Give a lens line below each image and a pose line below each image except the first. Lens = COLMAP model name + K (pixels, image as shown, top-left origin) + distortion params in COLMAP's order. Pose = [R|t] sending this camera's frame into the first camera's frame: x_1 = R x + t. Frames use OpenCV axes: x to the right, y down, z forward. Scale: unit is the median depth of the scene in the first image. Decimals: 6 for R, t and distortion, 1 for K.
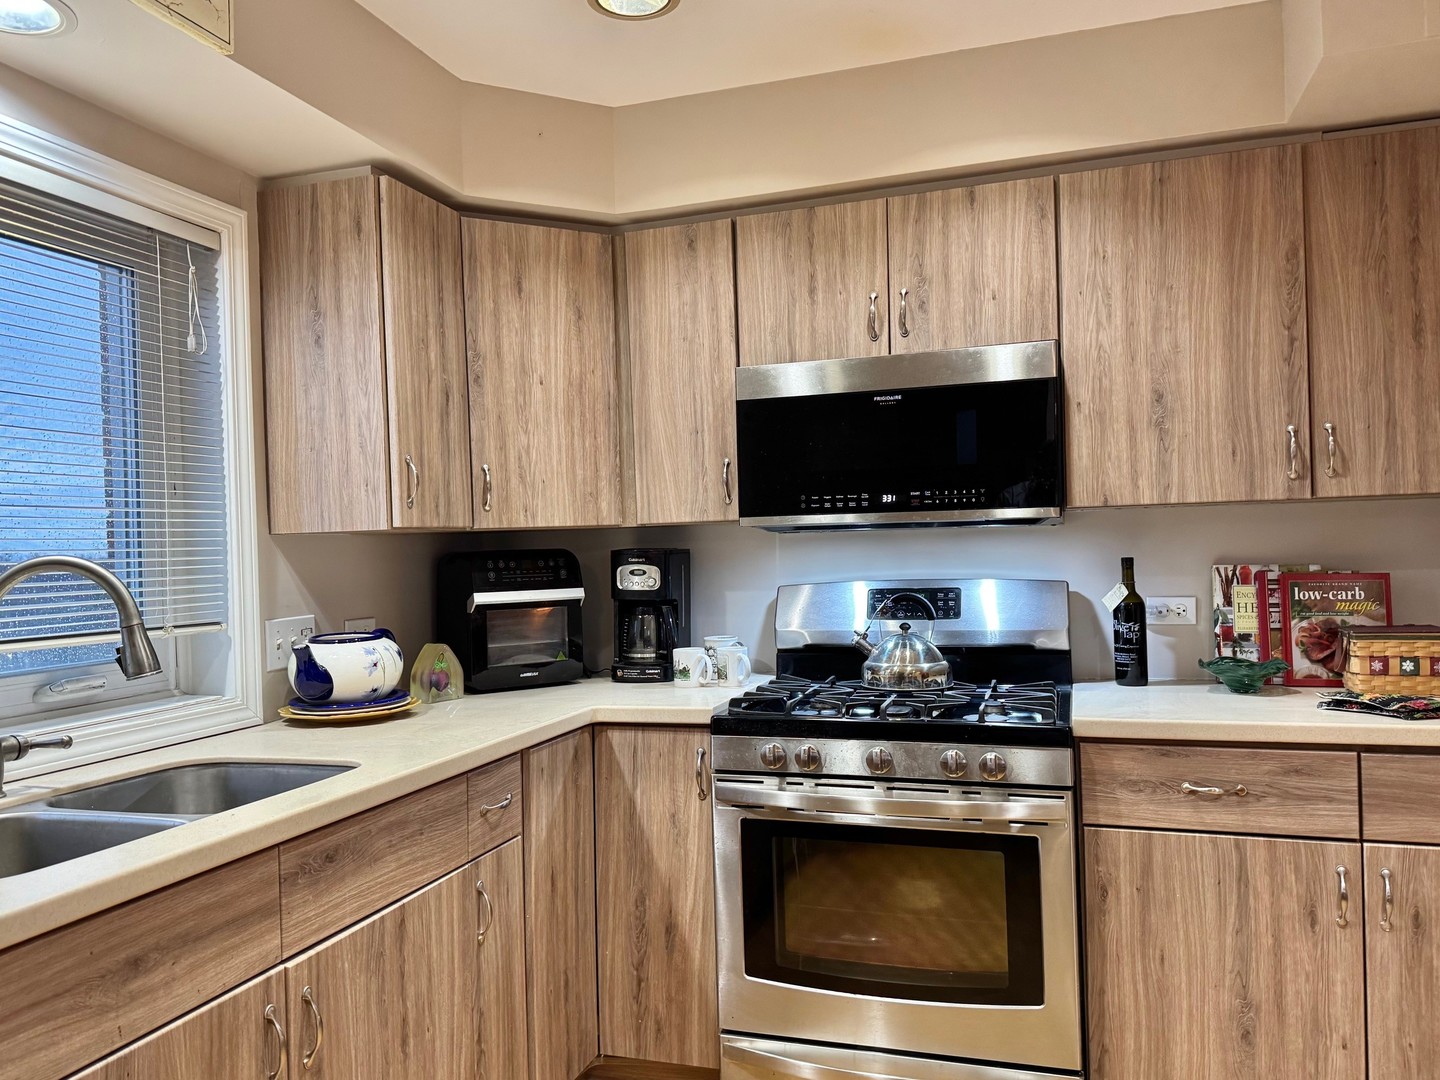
lens RADIAL K [[1076.0, 0, 720.0], [0, 1076.0, 540.0], [0, 0, 1]] dist [0.132599, -0.216755]
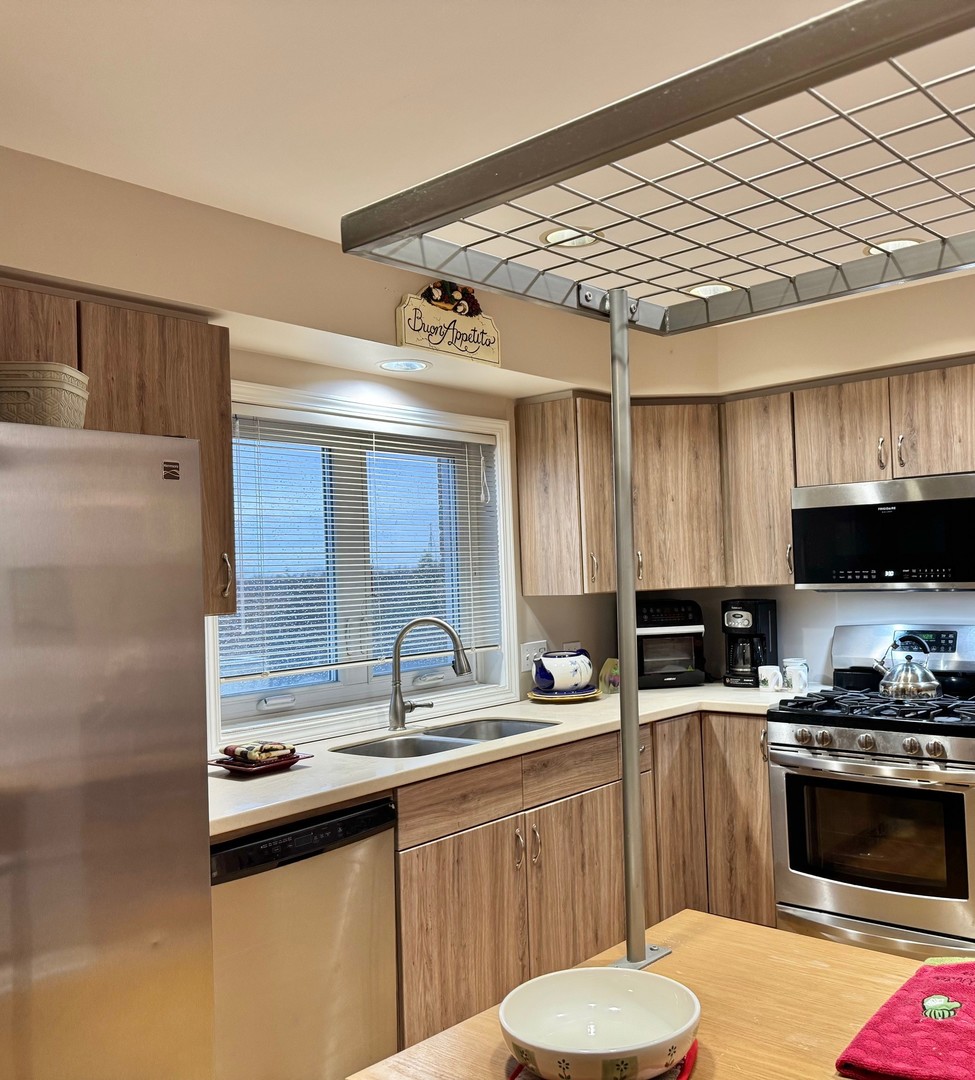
lens RADIAL K [[1013.7, 0, 586.3], [0, 1013.7, 539.2], [0, 0, 1]] dist [0.223175, -0.535624]
pose [[0.940660, -0.013879, -0.339066, 0.248692], [0.011012, 0.999886, -0.010379, -0.077120], [0.339171, 0.006030, 0.940705, -0.523152]]
